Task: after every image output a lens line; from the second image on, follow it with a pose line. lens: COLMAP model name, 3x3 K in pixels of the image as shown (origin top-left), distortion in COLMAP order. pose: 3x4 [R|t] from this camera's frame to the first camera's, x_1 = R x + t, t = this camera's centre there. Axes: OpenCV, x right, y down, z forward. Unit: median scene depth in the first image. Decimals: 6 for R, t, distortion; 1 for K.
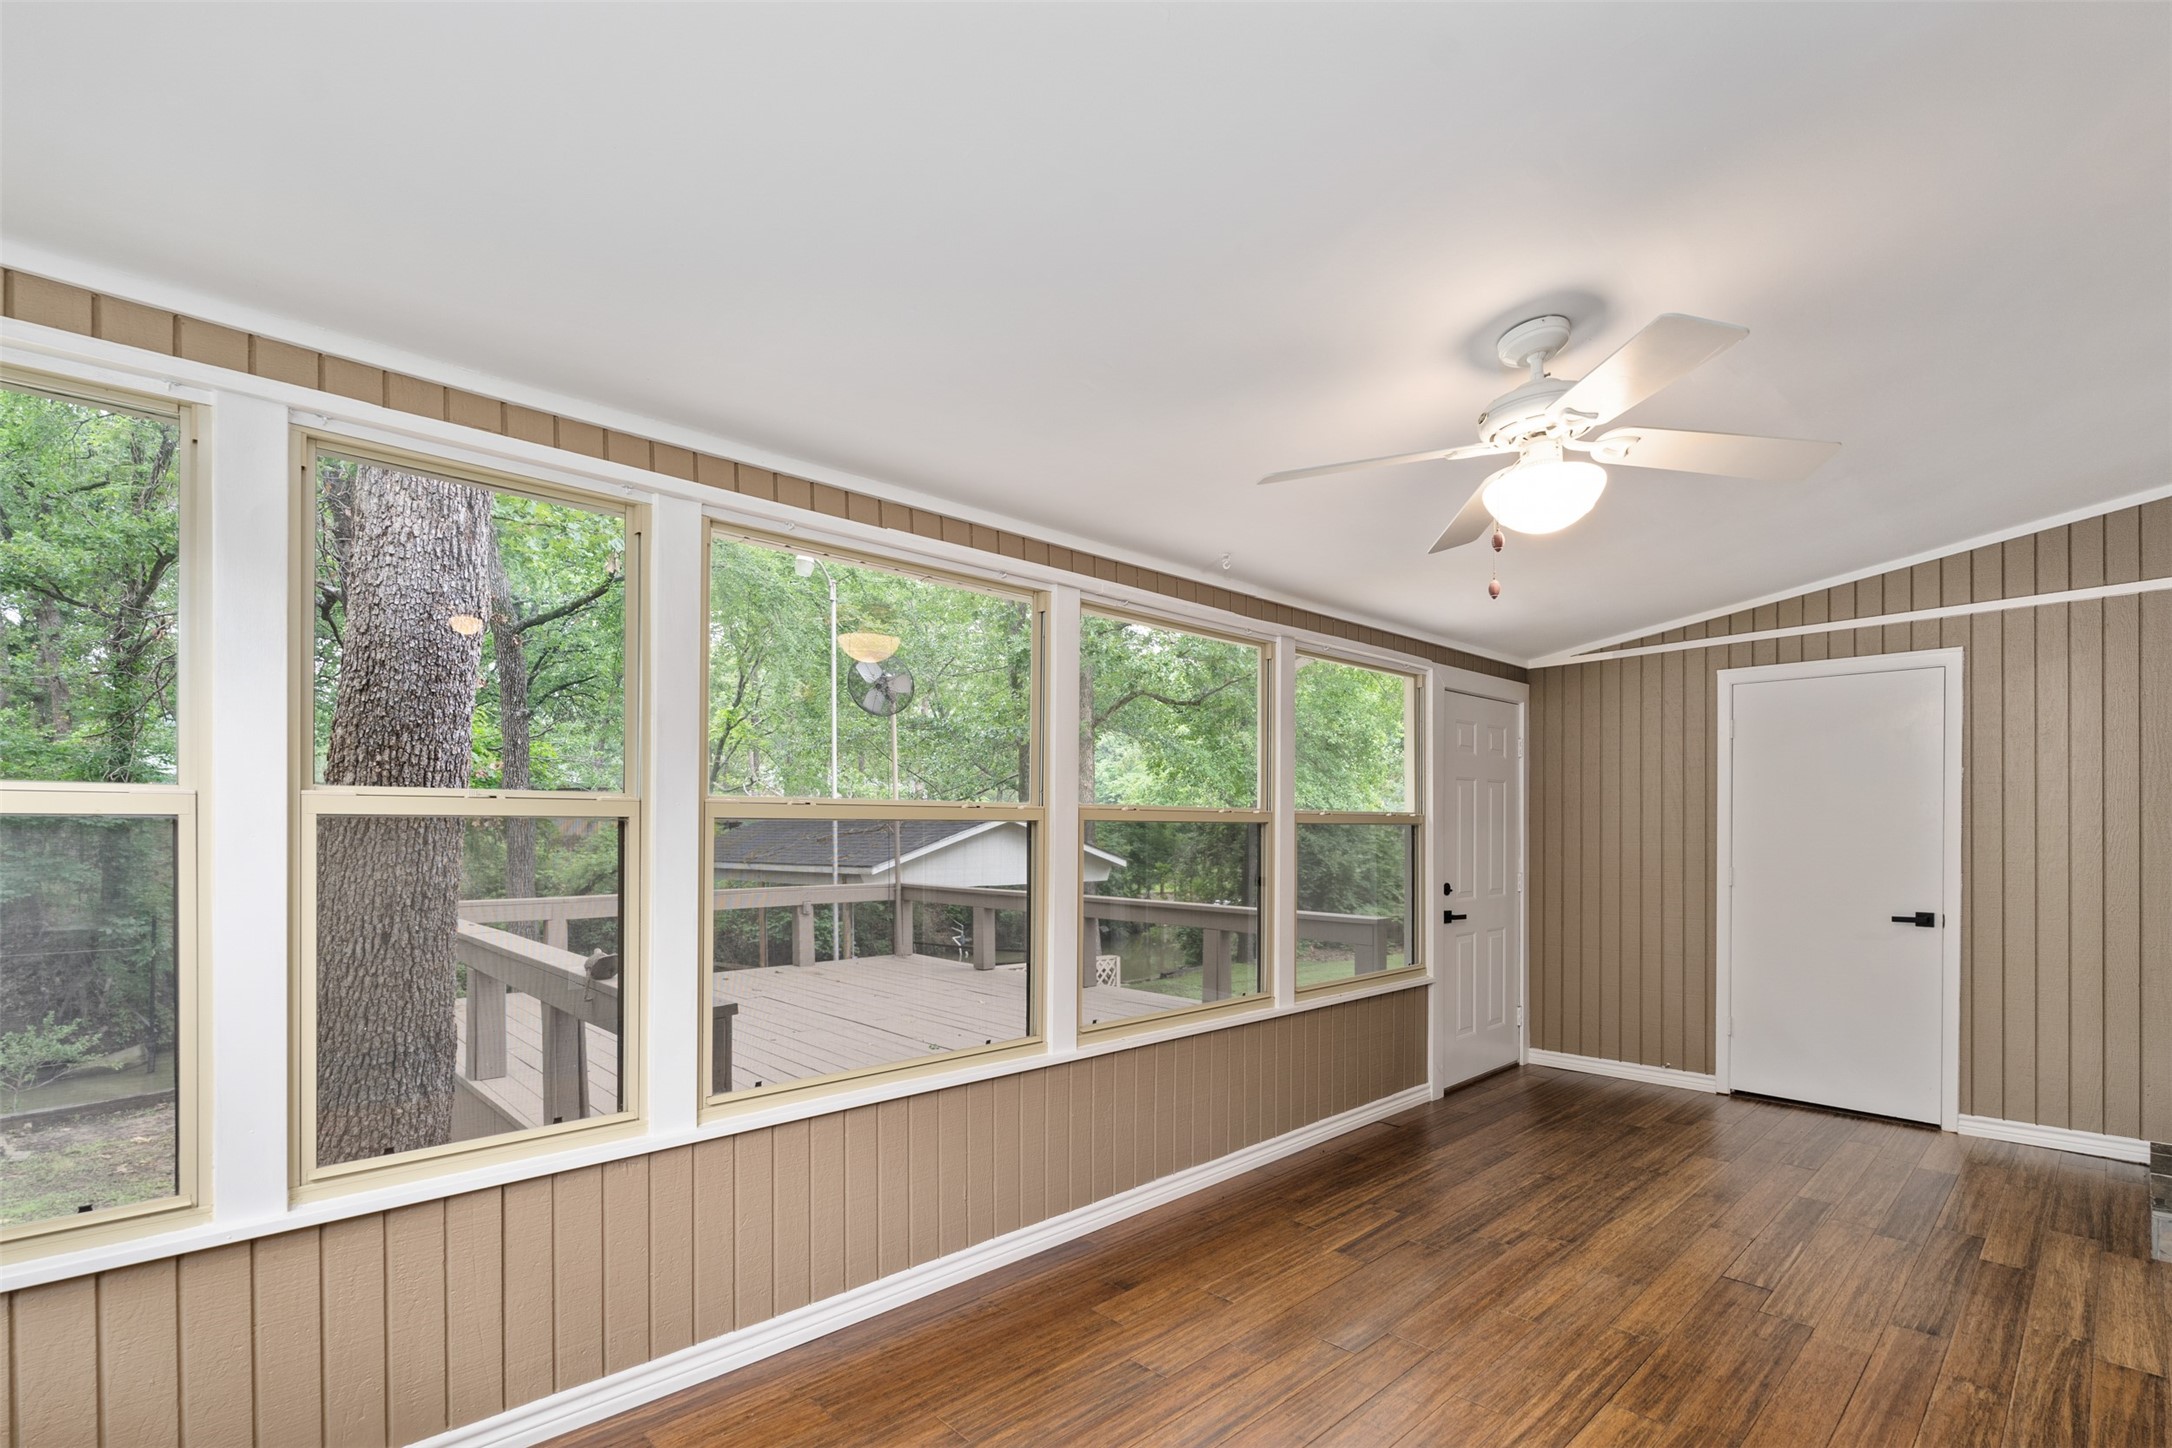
lens RADIAL K [[984.7, 0, 1099.2], [0, 984.7, 828.6], [0, 0, 1]] dist [0.001117, 0.000073]
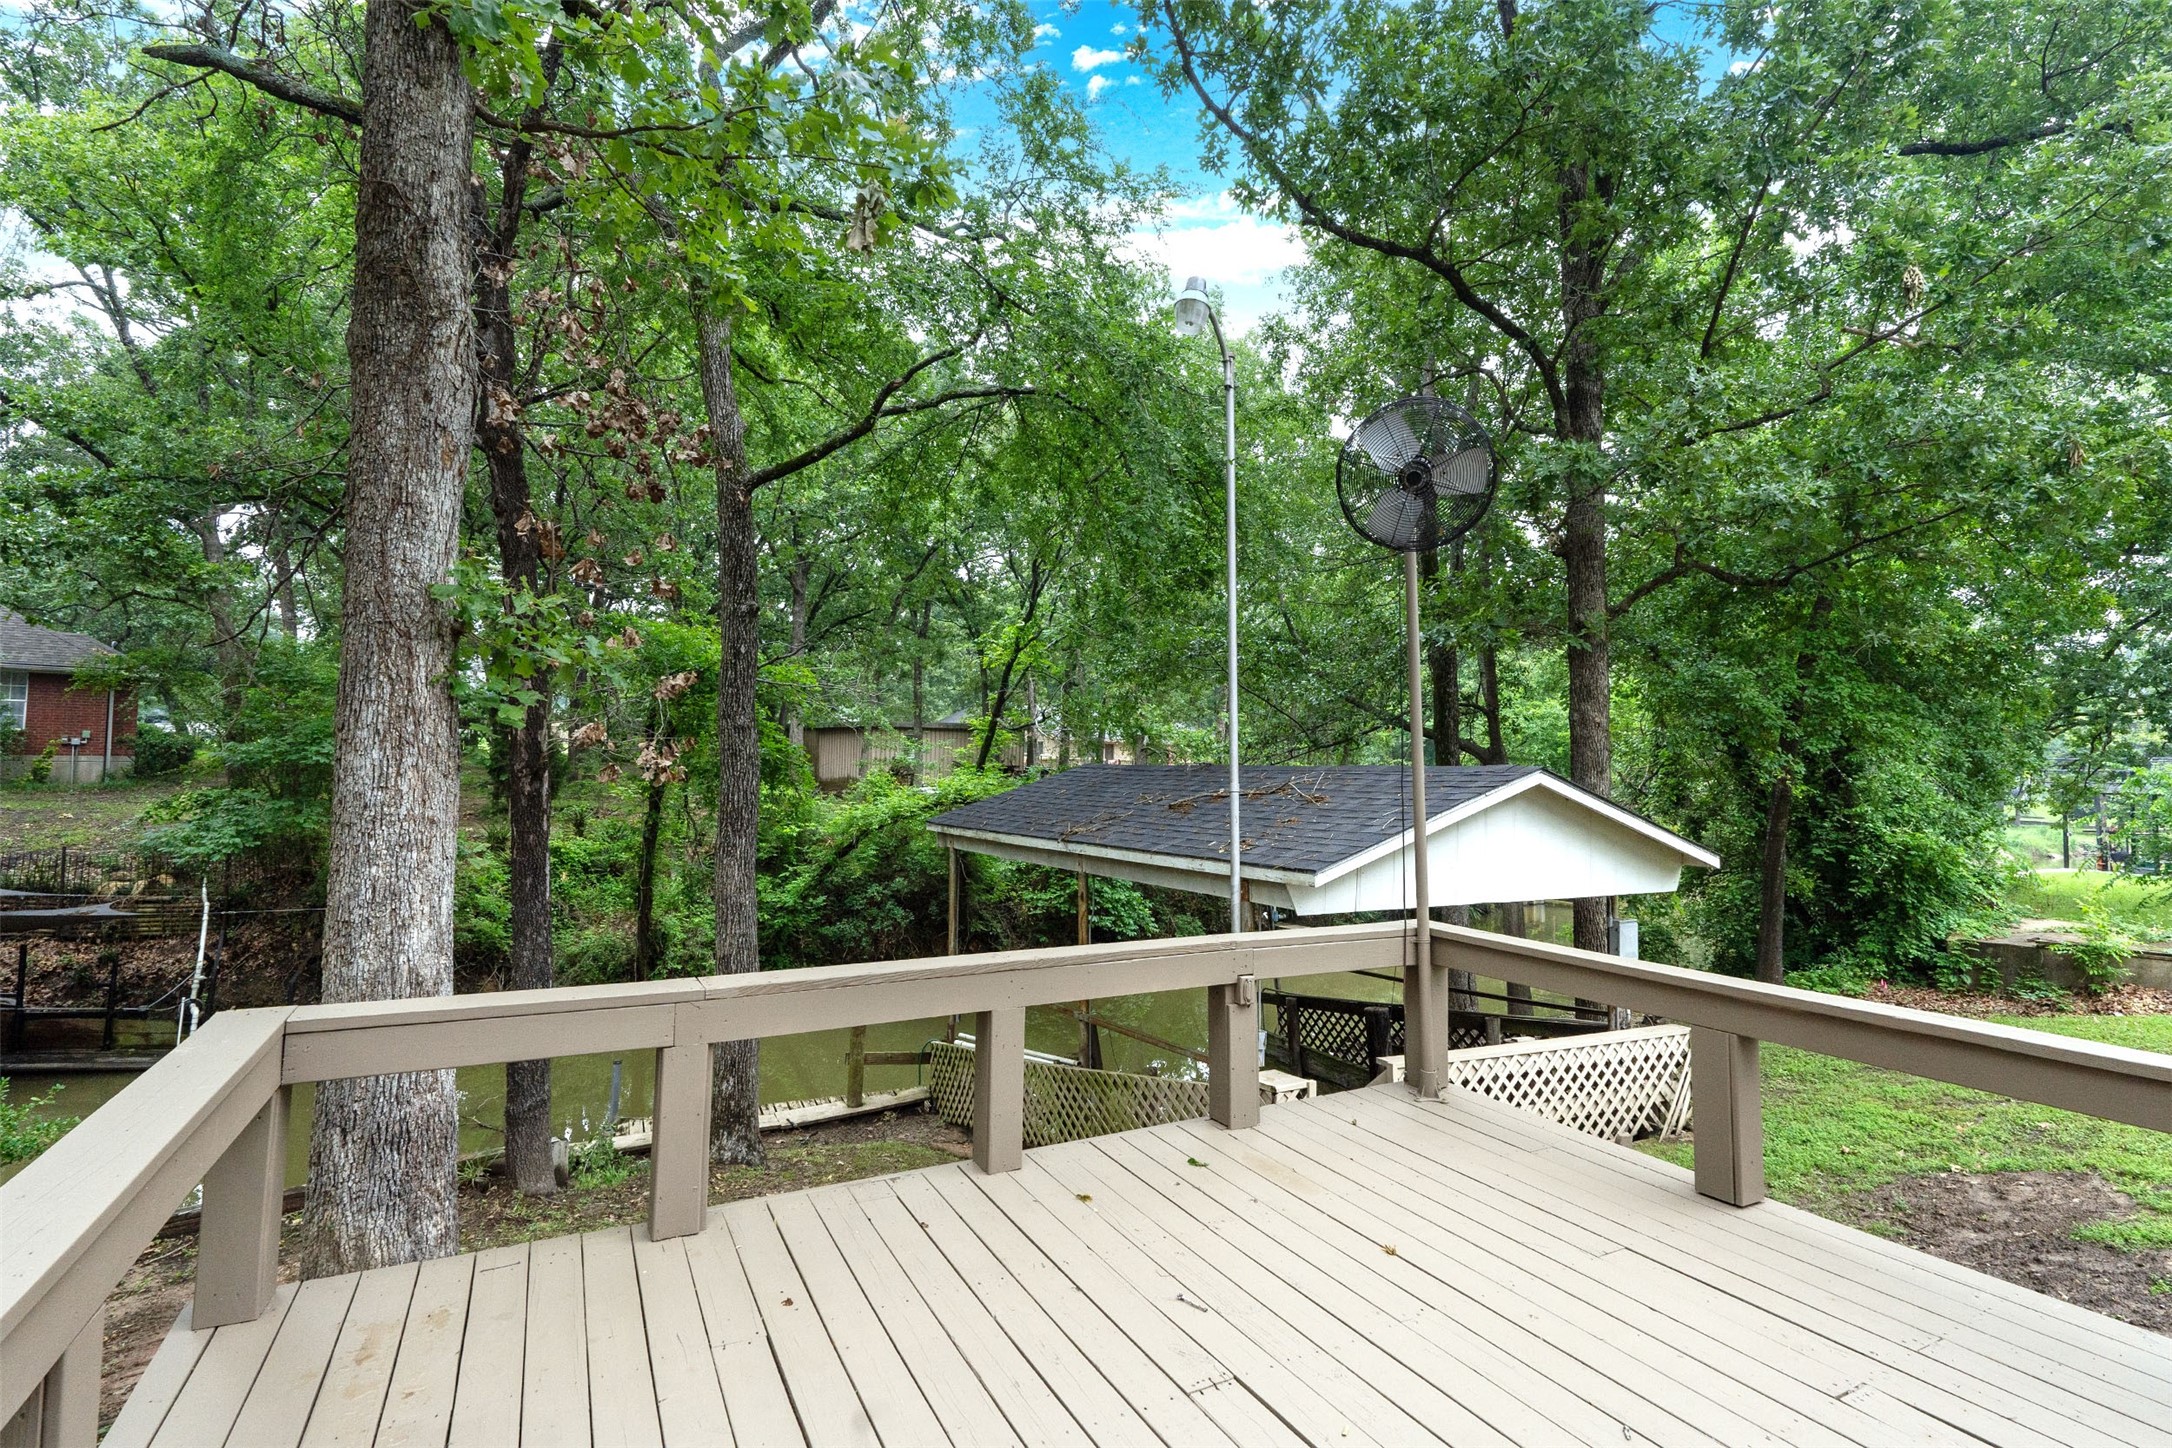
lens RADIAL K [[973.0, 0, 1086.0], [0, 973.0, 724.0], [0, 0, 1]] dist [-0.000997, -0.000040]
pose [[0.965504, 0.004079, -0.260358, -0.171531], [-0.016974, 0.998737, -0.047300, -0.009673], [0.259836, 0.050087, 0.964353, 0.379088]]
